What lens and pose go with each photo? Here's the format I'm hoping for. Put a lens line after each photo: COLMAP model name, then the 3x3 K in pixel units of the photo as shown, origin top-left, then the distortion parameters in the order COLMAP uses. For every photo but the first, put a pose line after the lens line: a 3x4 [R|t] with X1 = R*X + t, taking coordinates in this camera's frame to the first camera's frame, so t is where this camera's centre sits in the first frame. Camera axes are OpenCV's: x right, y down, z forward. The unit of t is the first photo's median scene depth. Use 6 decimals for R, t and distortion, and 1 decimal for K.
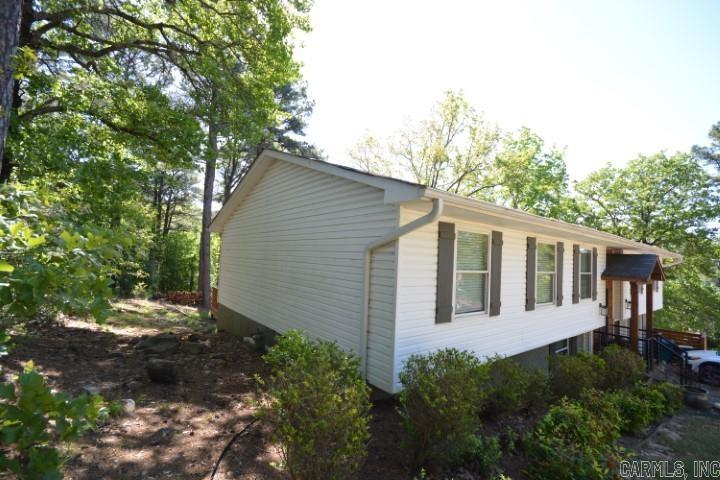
lens RADIAL K [[316.5, 0, 358.3], [0, 316.5, 239.4], [0, 0, 1]] dist [-0.002604, -0.000880]
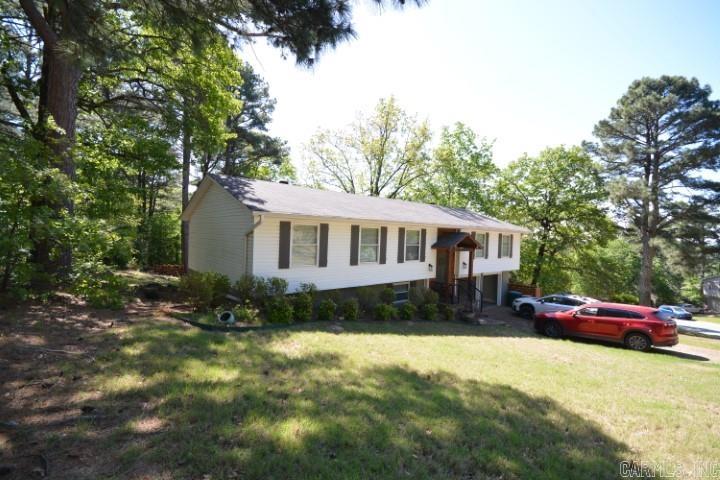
lens RADIAL K [[316.5, 0, 358.3], [0, 316.5, 239.4], [0, 0, 1]] dist [-0.002604, -0.000880]
pose [[0.999469, -0.013702, 0.029563, 0.132978], [0.011415, 0.997028, 0.076193, -0.016953], [-0.030519, -0.075815, 0.996655, -0.212500]]
